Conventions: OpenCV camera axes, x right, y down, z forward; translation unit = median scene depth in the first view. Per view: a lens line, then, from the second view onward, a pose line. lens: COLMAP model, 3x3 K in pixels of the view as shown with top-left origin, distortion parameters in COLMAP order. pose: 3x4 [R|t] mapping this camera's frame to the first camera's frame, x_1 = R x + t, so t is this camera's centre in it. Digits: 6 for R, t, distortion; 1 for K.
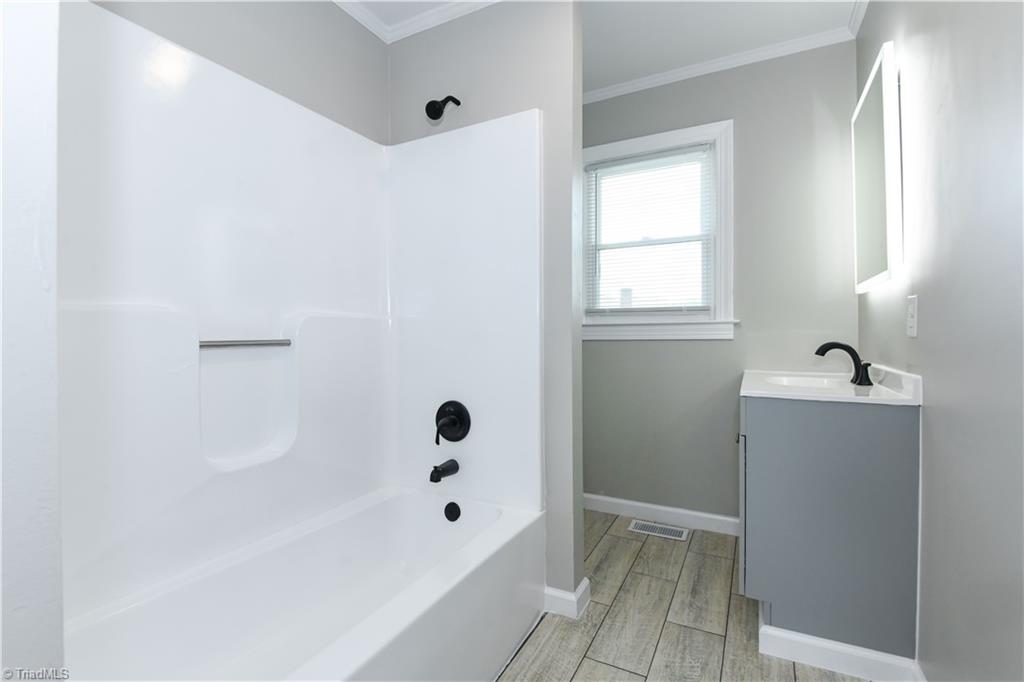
lens RADIAL K [[472.0, 0, 508.9], [0, 472.0, 337.5], [0, 0, 1]] dist [-0.003065, -0.003659]
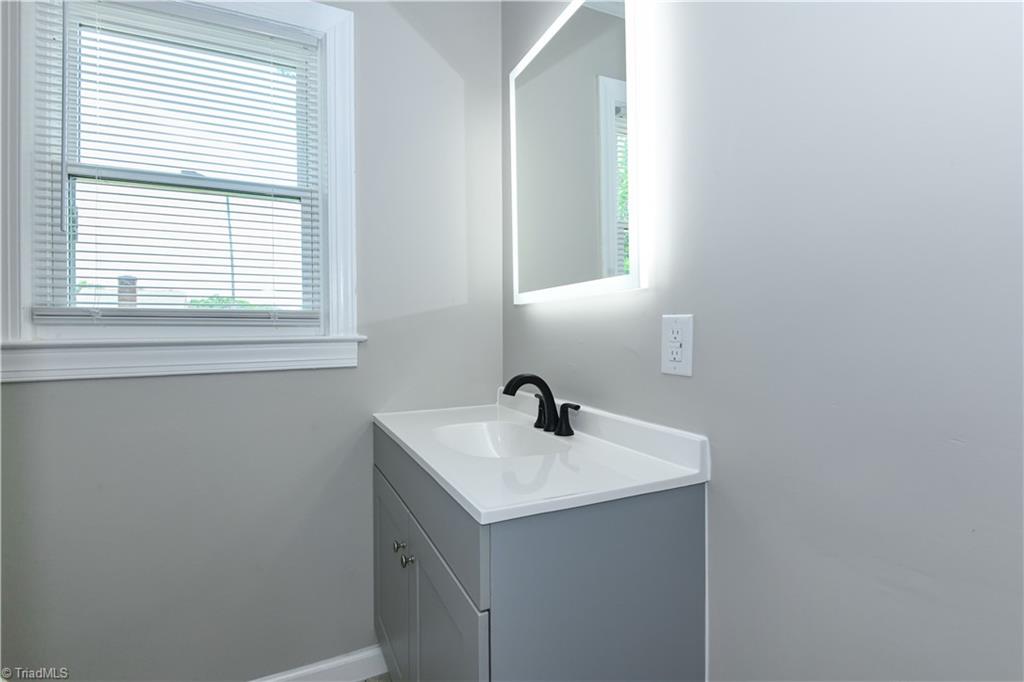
lens RADIAL K [[472.0, 0, 505.1], [0, 472.0, 339.9], [0, 0, 1]] dist [-0.003065, -0.003659]
pose [[0.606137, -0.013715, 0.795242, 0.096280], [0.007930, 0.999906, 0.011201, -0.037121], [-0.795321, -0.000483, 0.606189, 0.462886]]
